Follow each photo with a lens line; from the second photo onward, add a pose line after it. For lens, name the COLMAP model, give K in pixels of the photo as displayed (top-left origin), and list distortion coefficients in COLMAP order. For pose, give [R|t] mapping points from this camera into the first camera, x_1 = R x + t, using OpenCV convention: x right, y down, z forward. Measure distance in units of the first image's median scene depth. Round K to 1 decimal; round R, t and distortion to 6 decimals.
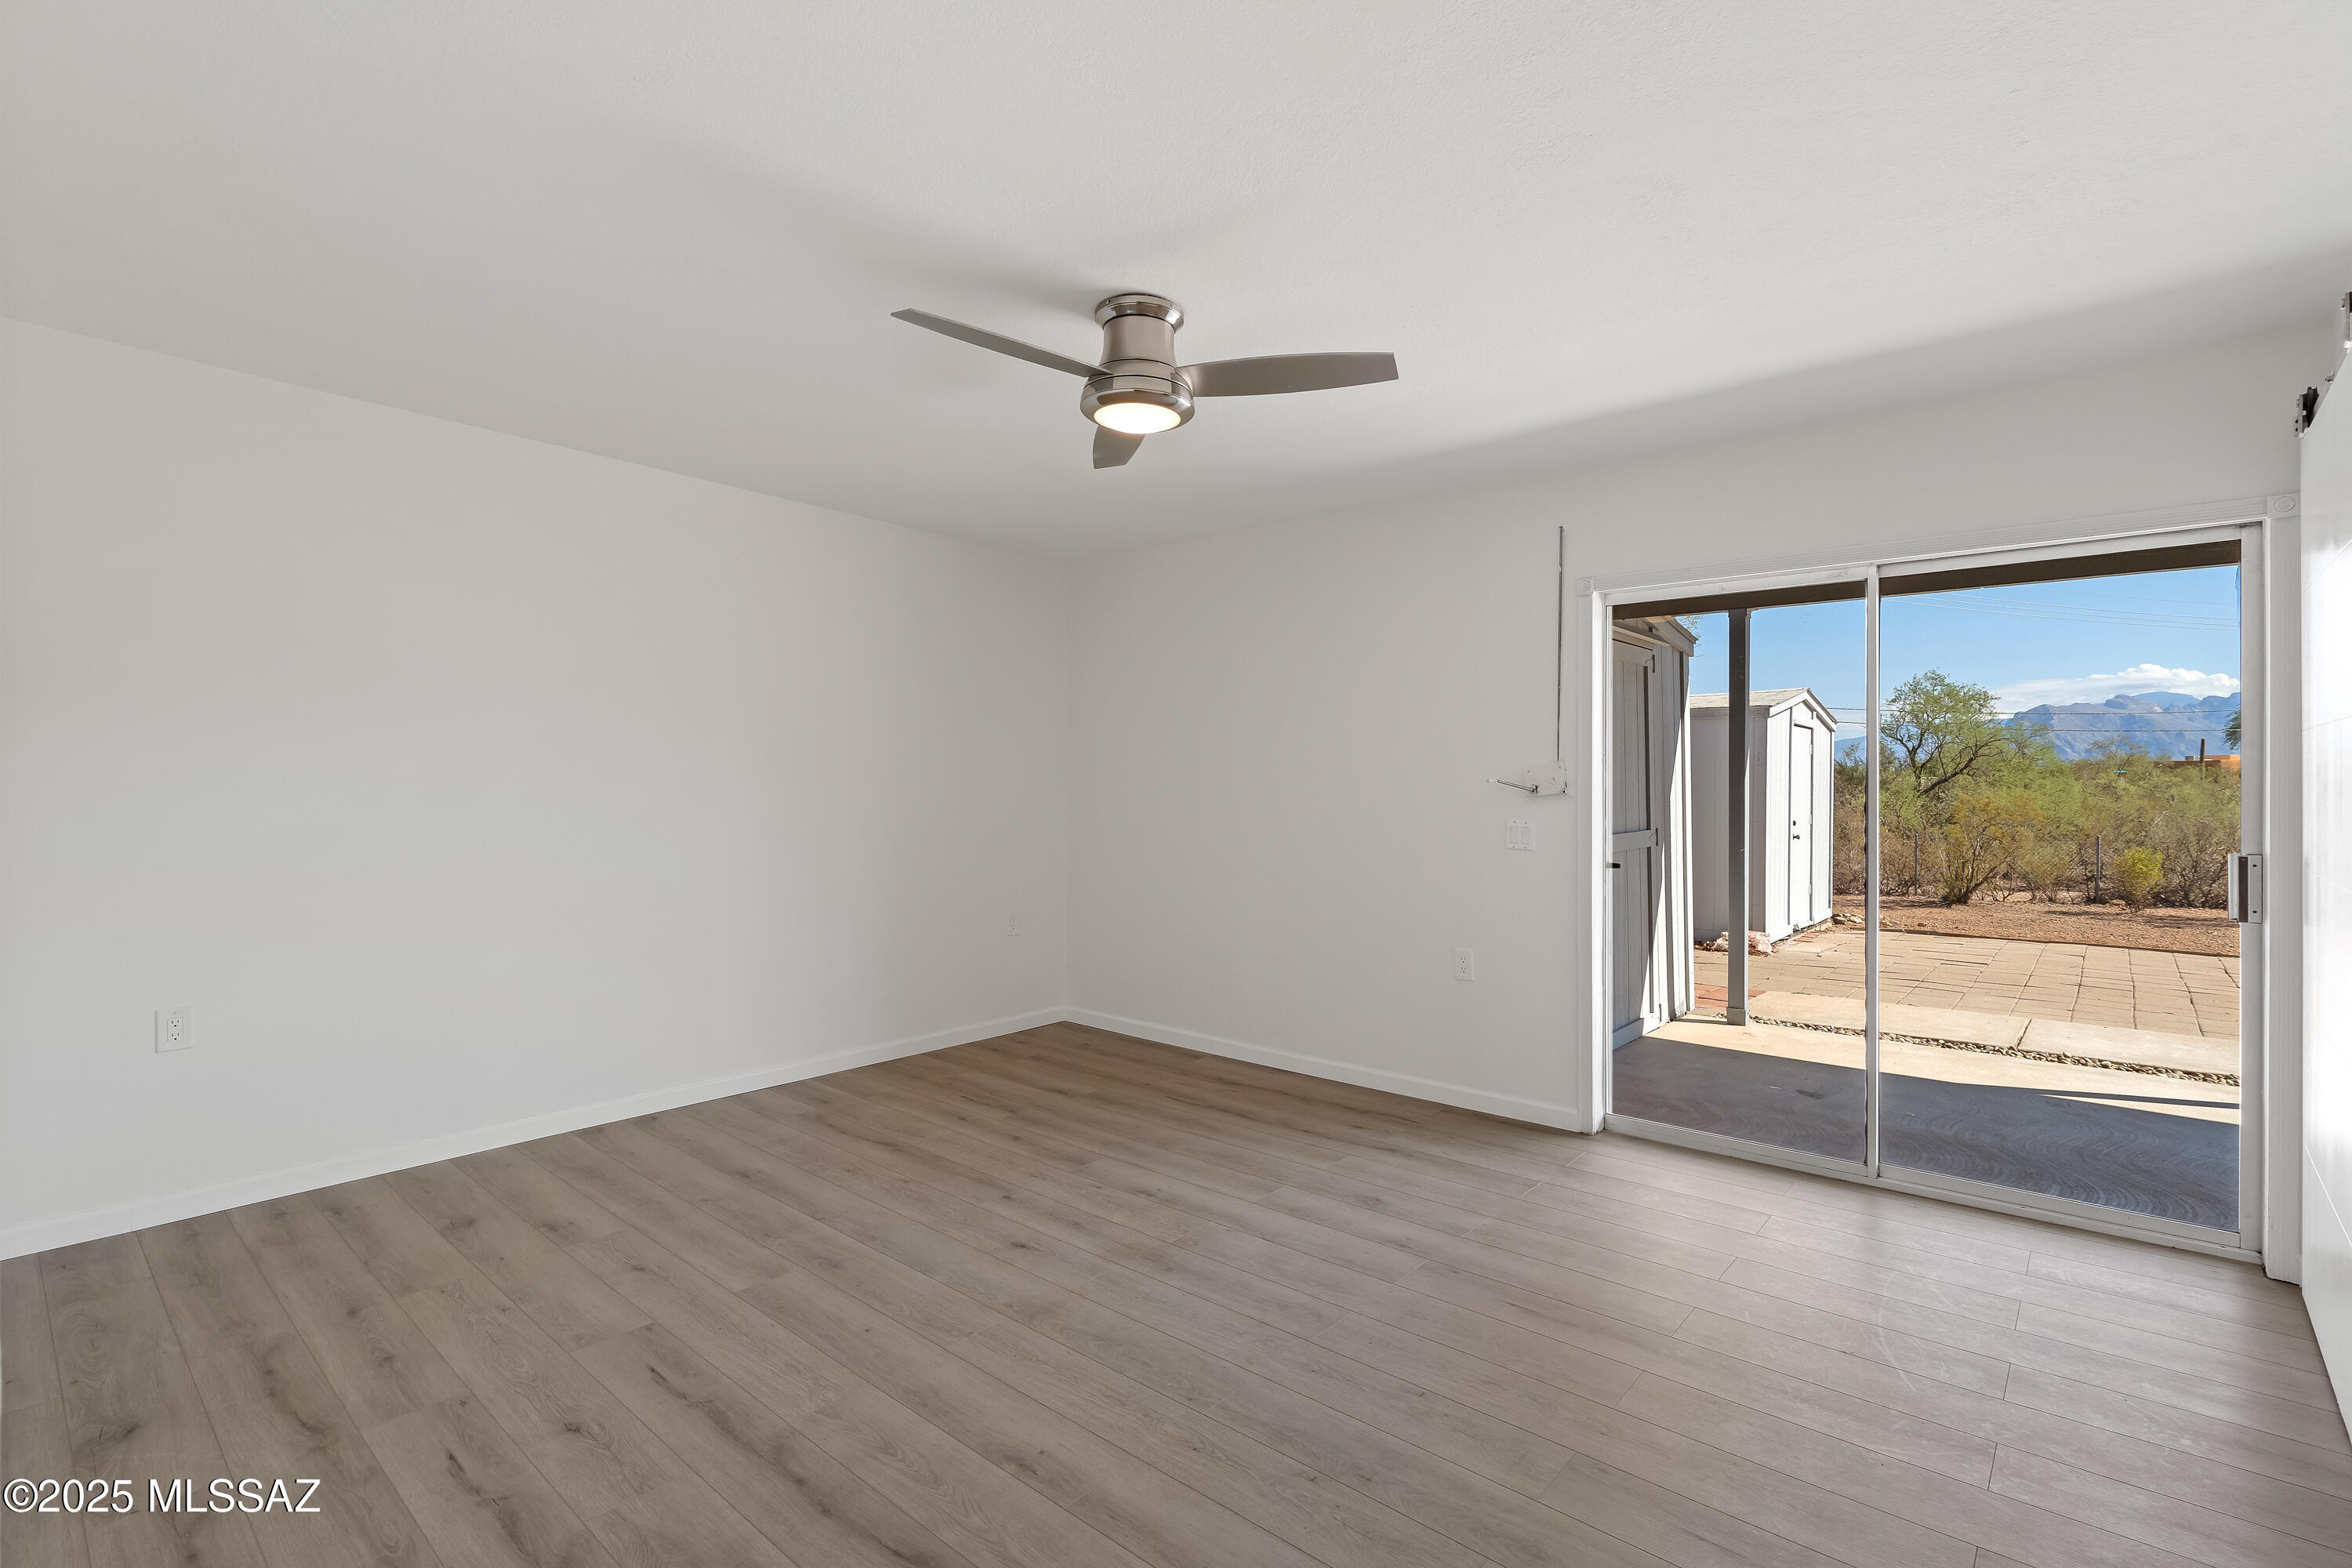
lens RADIAL K [[1064.6, 0, 1168.1], [0, 1064.6, 789.9], [0, 0, 1]] dist [-0.003369, 0.000360]
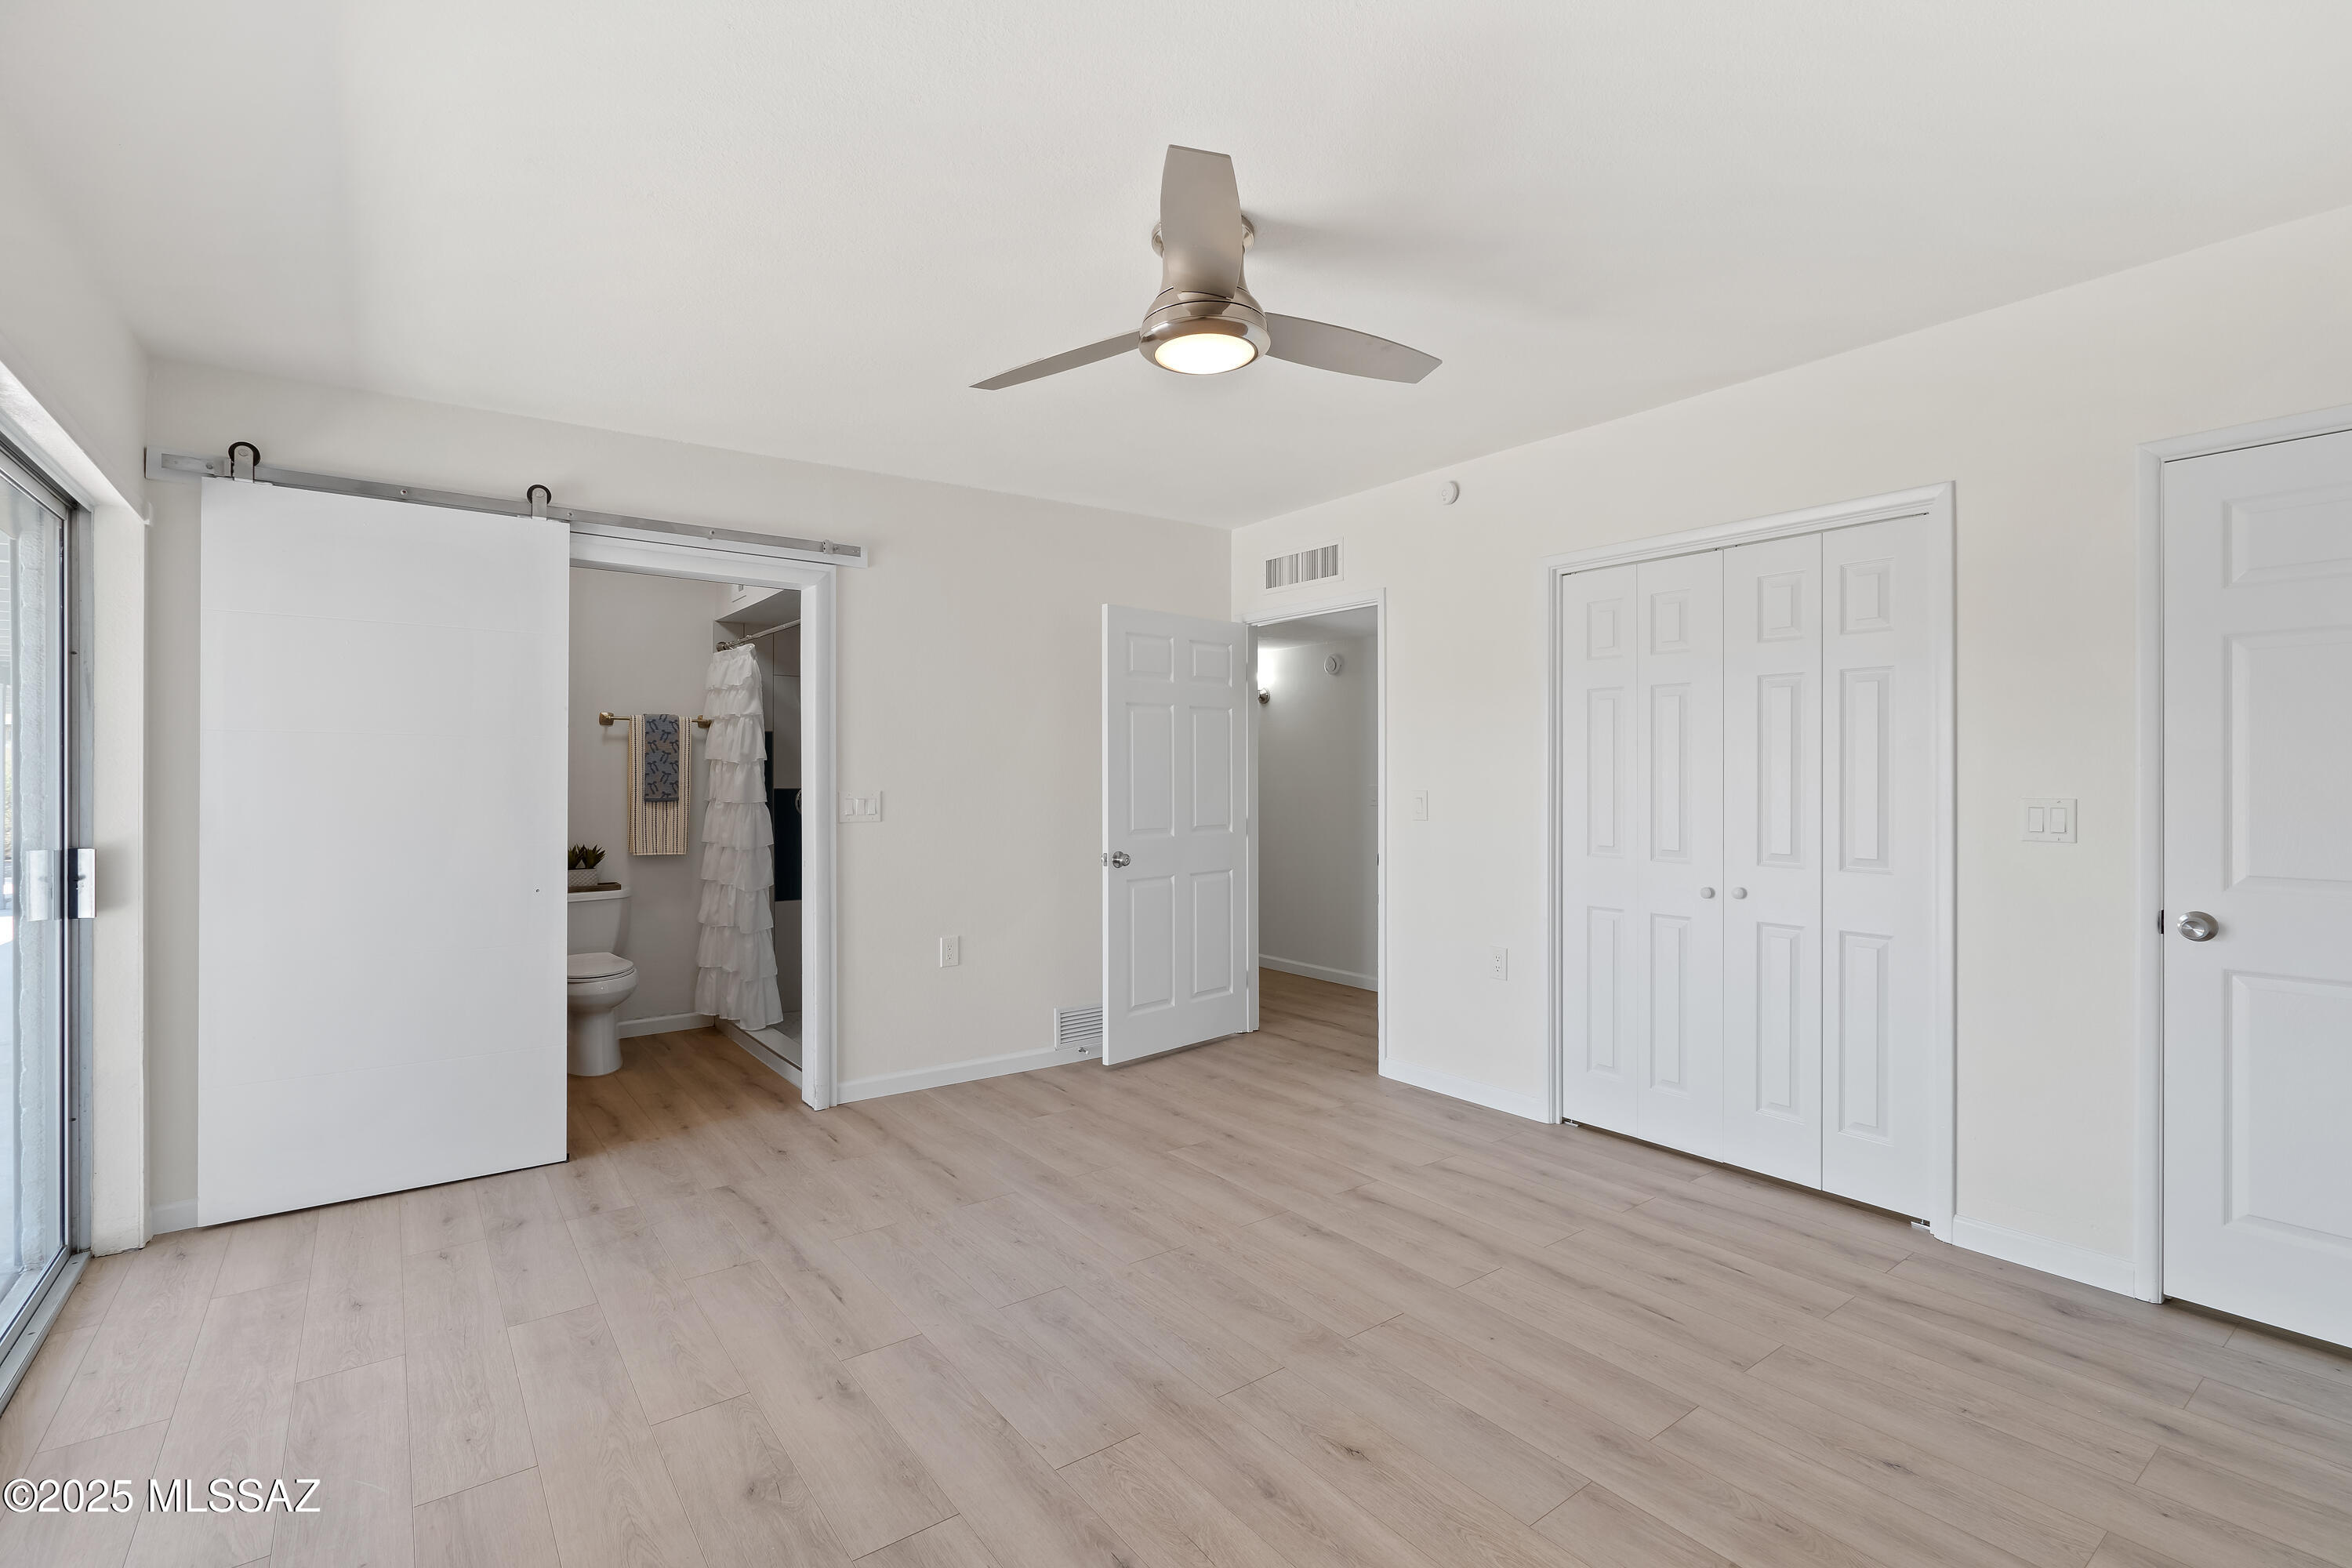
lens RADIAL K [[1064.6, 0, 1192.1], [0, 1064.6, 787.0], [0, 0, 1]] dist [-0.003369, 0.000360]
pose [[-0.982230, 0.000562, 0.187678, -0.189703], [0.002709, 0.999934, 0.011186, -0.007274], [-0.187659, 0.011495, -0.982167, 1.934022]]
